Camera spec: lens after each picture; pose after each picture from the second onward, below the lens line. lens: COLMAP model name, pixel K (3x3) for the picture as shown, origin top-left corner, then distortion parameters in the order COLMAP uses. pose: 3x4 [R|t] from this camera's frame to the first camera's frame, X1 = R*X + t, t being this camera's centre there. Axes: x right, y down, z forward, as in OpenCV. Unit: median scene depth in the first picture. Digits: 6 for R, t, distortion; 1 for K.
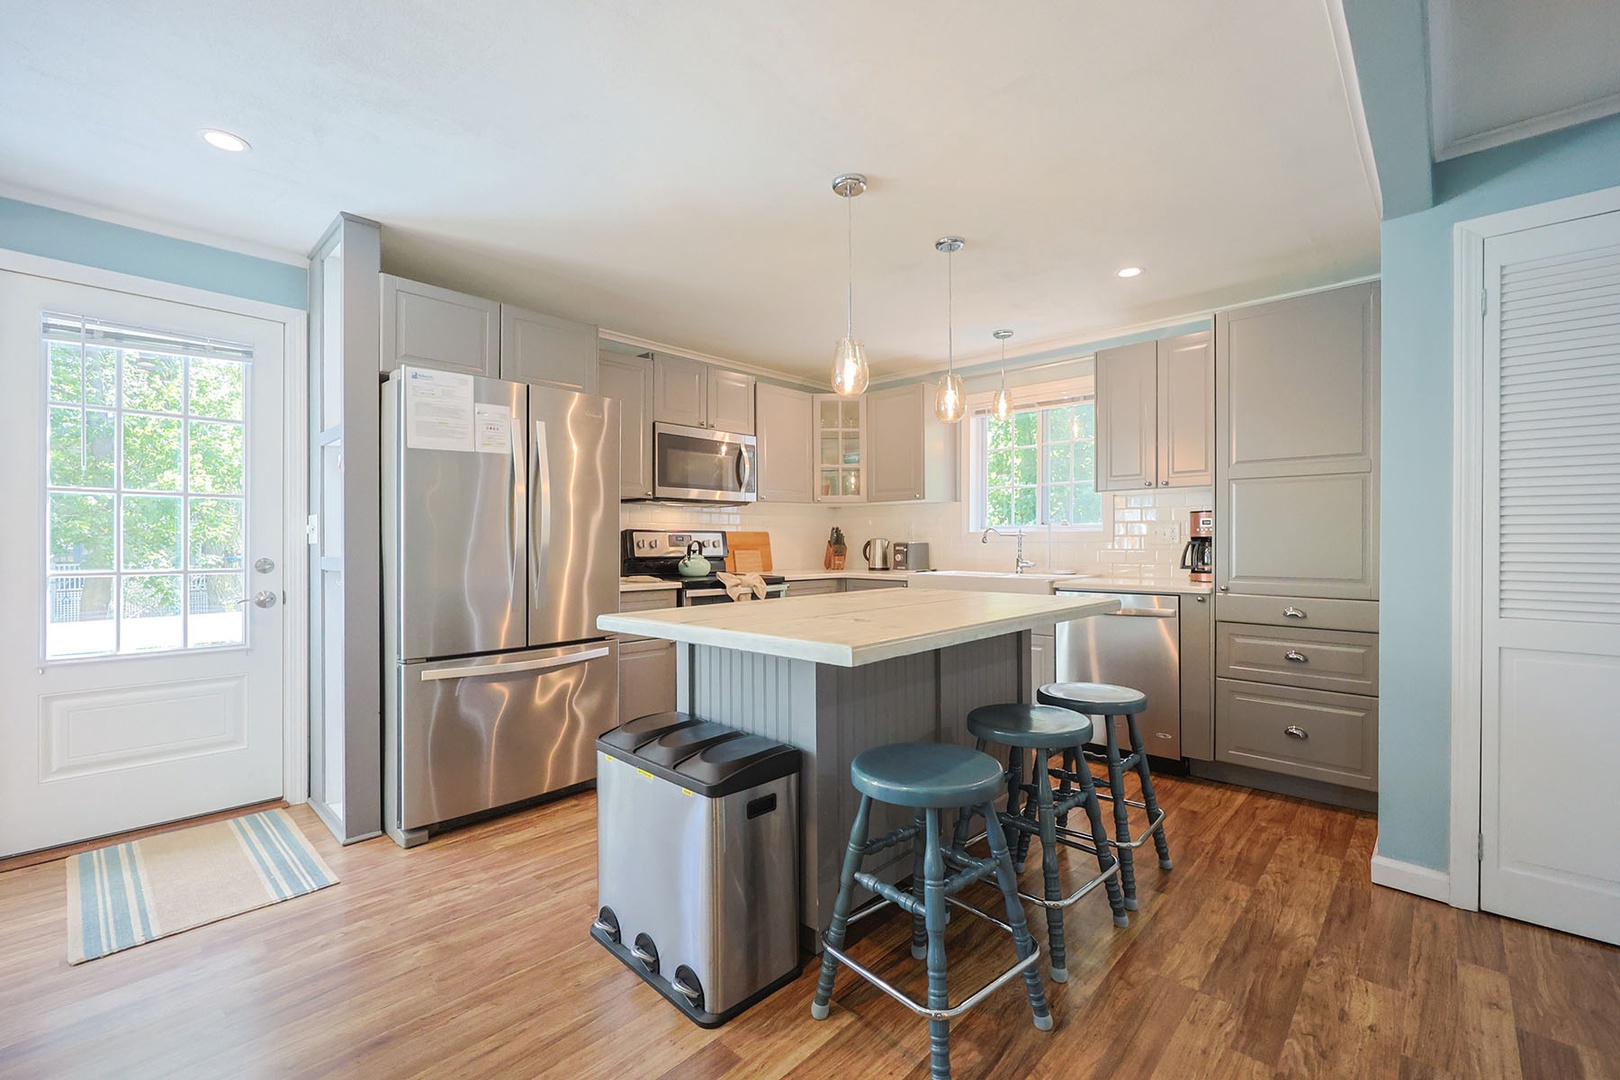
lens RADIAL K [[683.3, 0, 820.6], [0, 683.3, 541.8], [0, 0, 1]] dist [-0.005145, -0.001383]
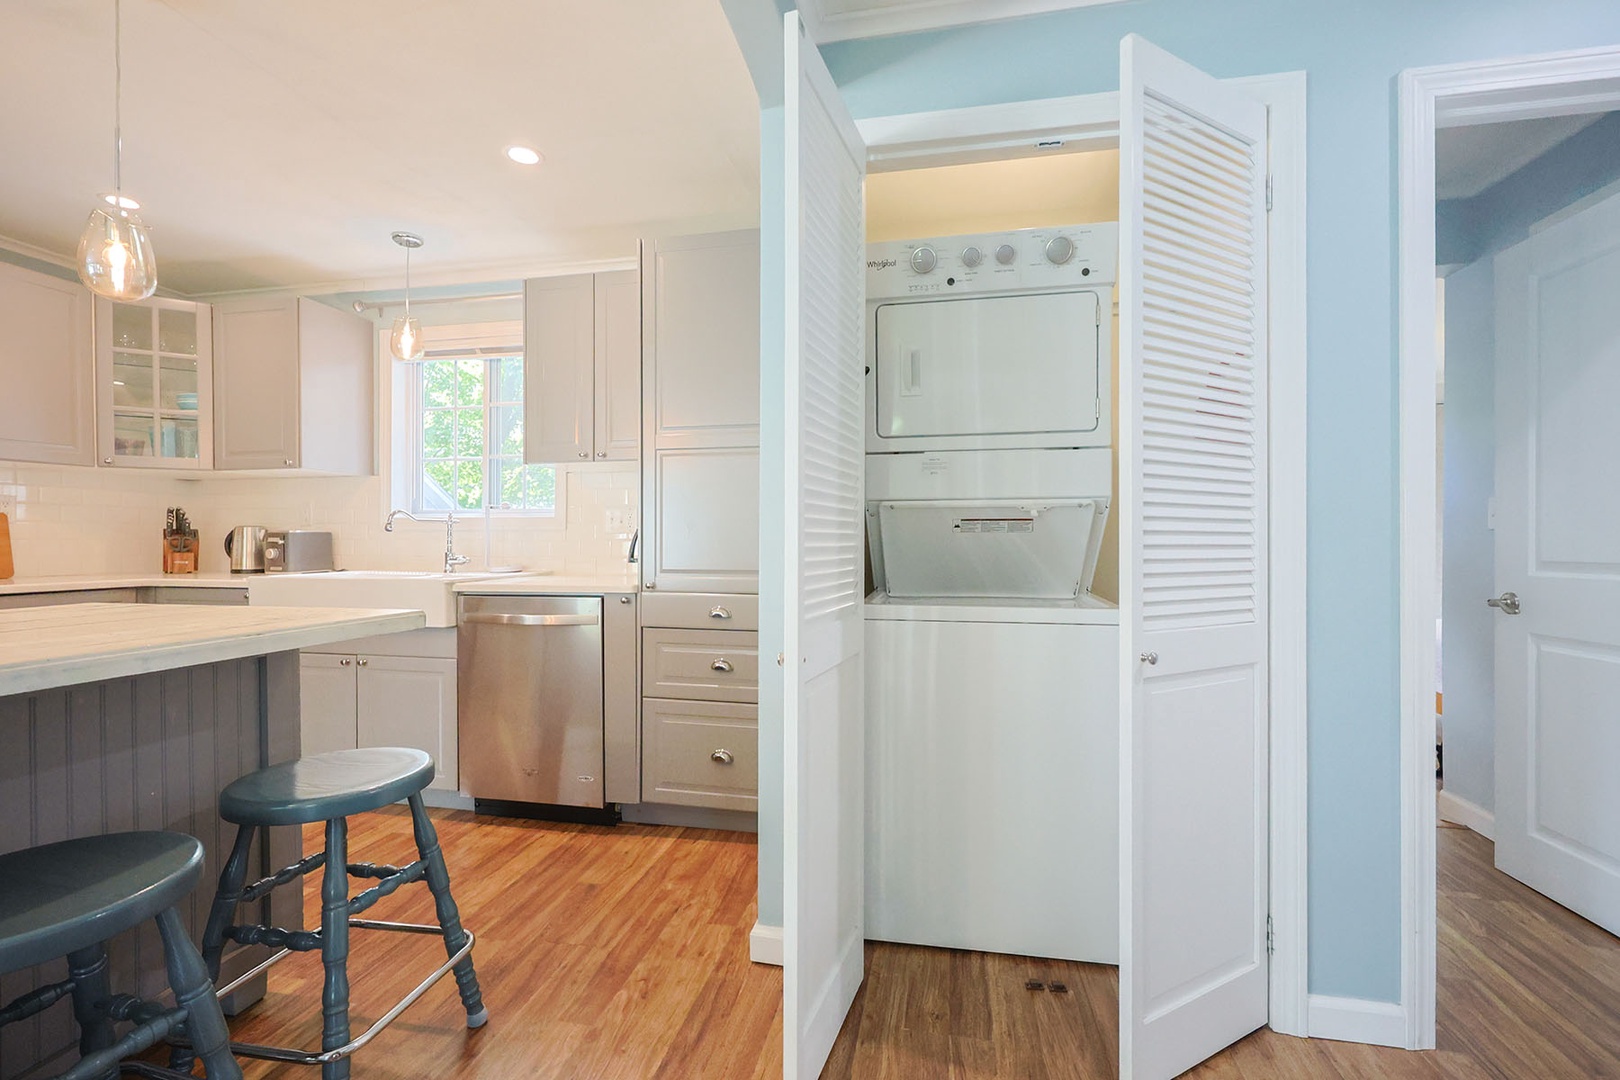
lens RADIAL K [[683.3, 0, 808.3], [0, 683.3, 543.2], [0, 0, 1]] dist [-0.005145, -0.001383]
pose [[0.858402, 0.001647, 0.512974, 0.275160], [-0.001010, 0.999998, -0.001522, 0.016117], [-0.512976, 0.000789, 0.858403, 0.177022]]
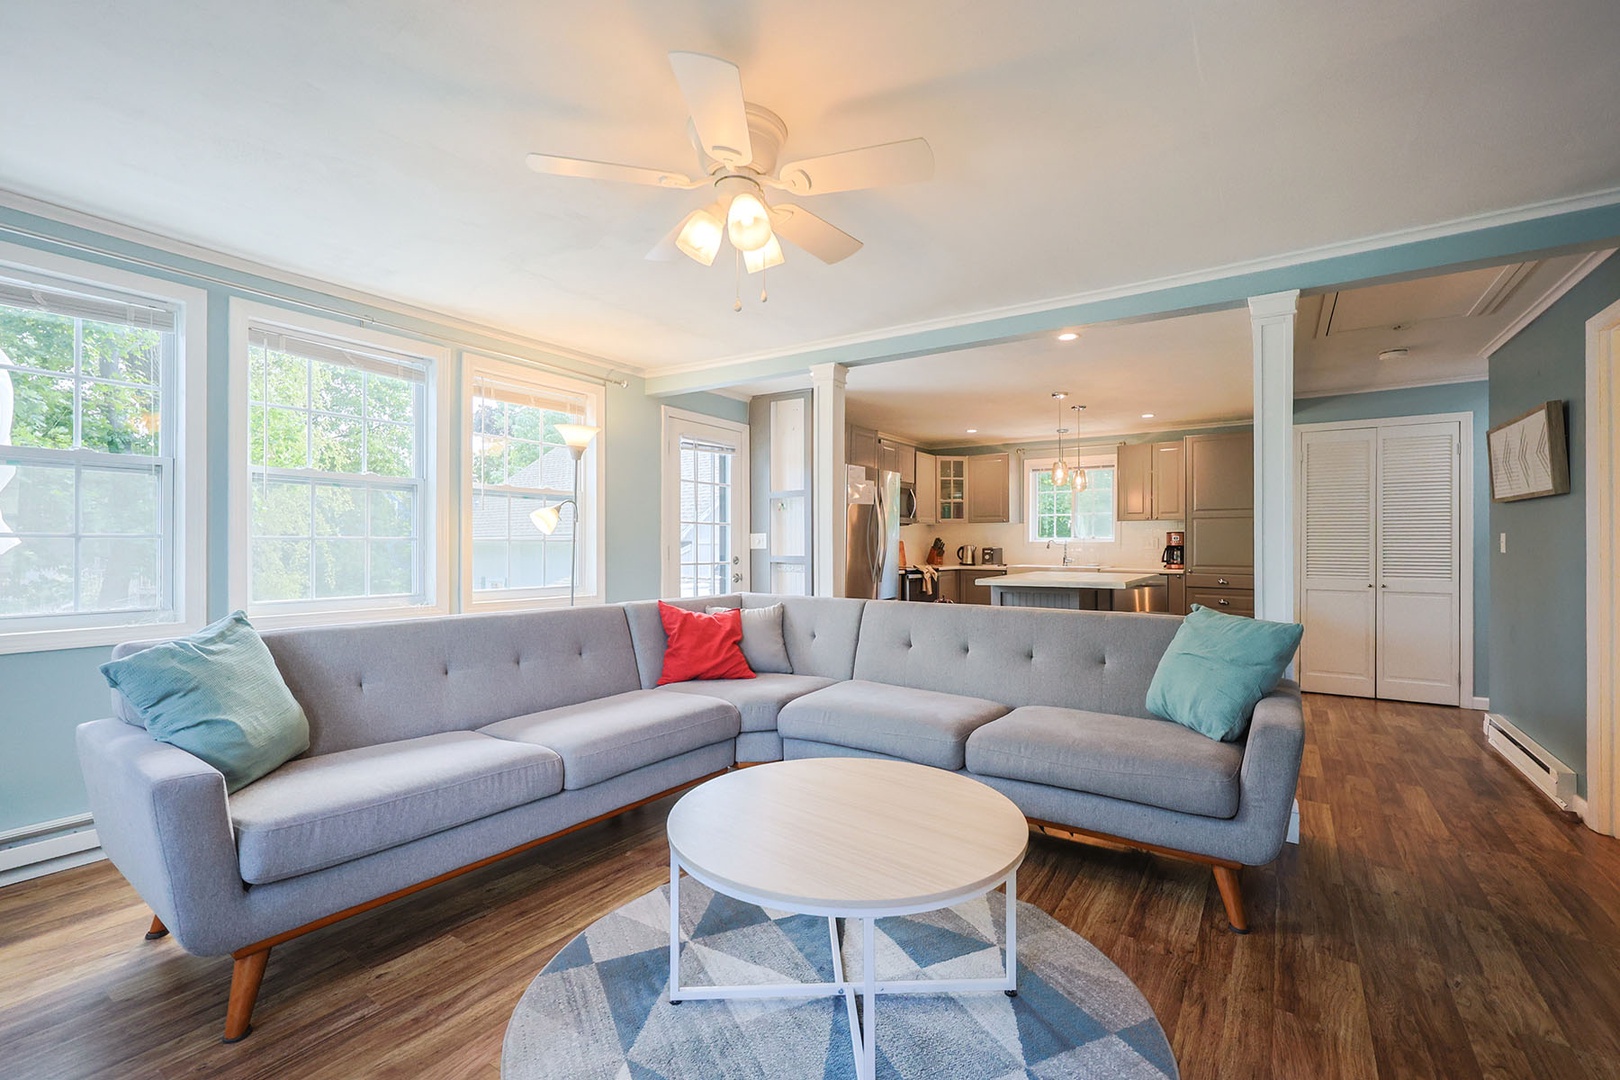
lens RADIAL K [[683.3, 0, 798.9], [0, 683.3, 544.1], [0, 0, 1]] dist [-0.005145, -0.001383]
pose [[0.992922, 0.004299, 0.118690, -0.637568], [-0.004441, 0.999990, 0.000933, -0.009310], [-0.118685, -0.001454, 0.992931, -0.685190]]
